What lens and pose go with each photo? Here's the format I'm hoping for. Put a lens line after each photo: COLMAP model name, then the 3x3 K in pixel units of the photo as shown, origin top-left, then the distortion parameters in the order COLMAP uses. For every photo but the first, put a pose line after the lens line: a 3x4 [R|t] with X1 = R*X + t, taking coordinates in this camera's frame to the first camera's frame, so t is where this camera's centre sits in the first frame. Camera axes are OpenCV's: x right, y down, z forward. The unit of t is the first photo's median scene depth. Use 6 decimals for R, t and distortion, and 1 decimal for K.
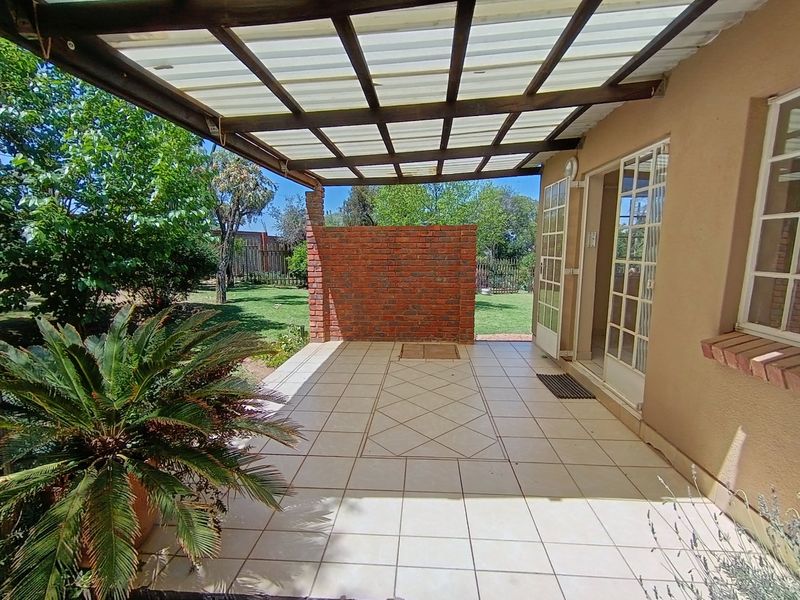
lens RADIAL K [[374.6, 0, 400.6], [0, 374.6, 302.4], [0, 0, 1]] dist [0.000452, 0.000439]
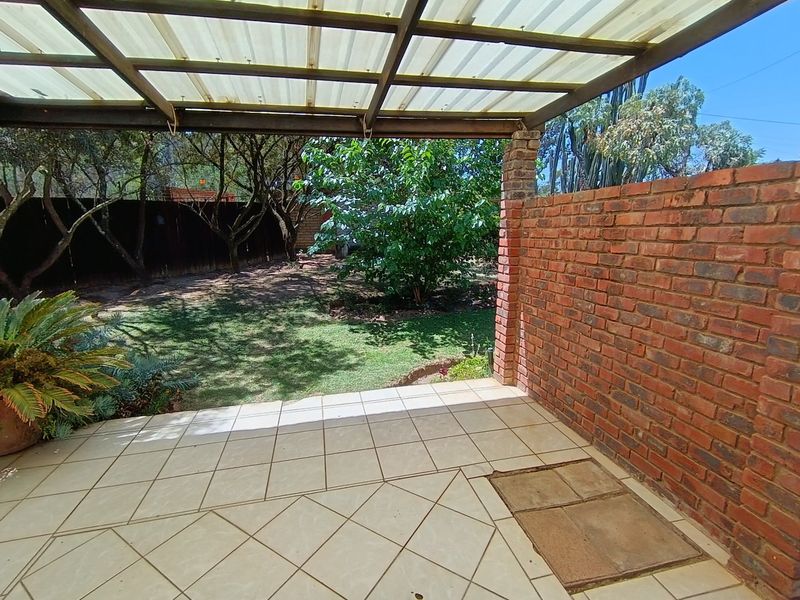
lens RADIAL K [[374.6, 0, 400.6], [0, 374.6, 302.4], [0, 0, 1]] dist [0.000452, 0.000439]
pose [[0.292314, 0.183420, -0.938568, 0.322527], [-0.120755, 0.980658, 0.154037, -0.110411], [0.948668, 0.068309, 0.308809, 0.641550]]
